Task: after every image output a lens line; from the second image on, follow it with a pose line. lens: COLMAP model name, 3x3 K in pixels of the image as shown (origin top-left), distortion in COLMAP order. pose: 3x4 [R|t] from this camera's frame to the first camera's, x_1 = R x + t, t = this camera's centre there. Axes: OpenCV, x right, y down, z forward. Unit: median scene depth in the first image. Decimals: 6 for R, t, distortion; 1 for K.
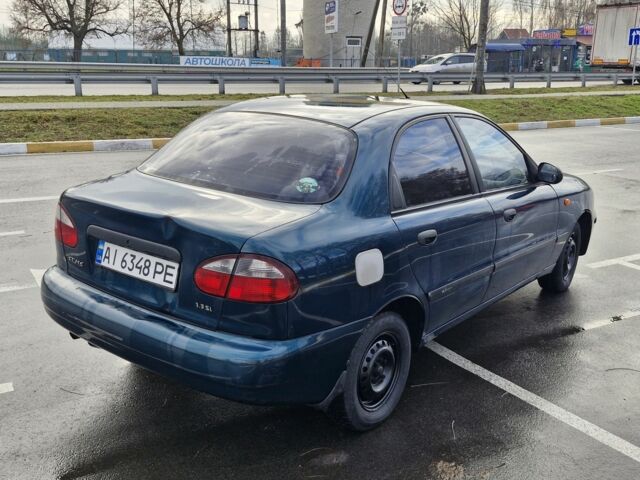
lens RADIAL K [[660.3, 0, 320.0], [0, 660.3, 240.0], [0, 0, 1]] dist [0.107014, -0.170977]
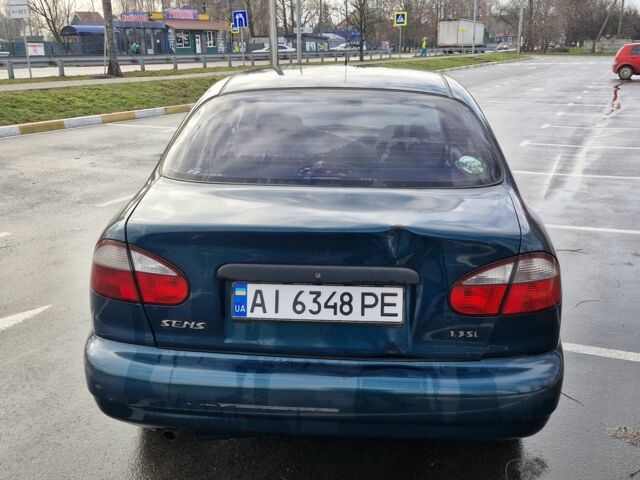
lens RADIAL K [[660.3, 0, 320.0], [0, 660.3, 240.0], [0, 0, 1]] dist [0.107014, -0.170977]
pose [[0.821434, -0.177099, 0.542109, -0.622271], [0.165379, 0.983688, 0.070764, -0.077716], [-0.545798, 0.031525, 0.837324, 0.382870]]
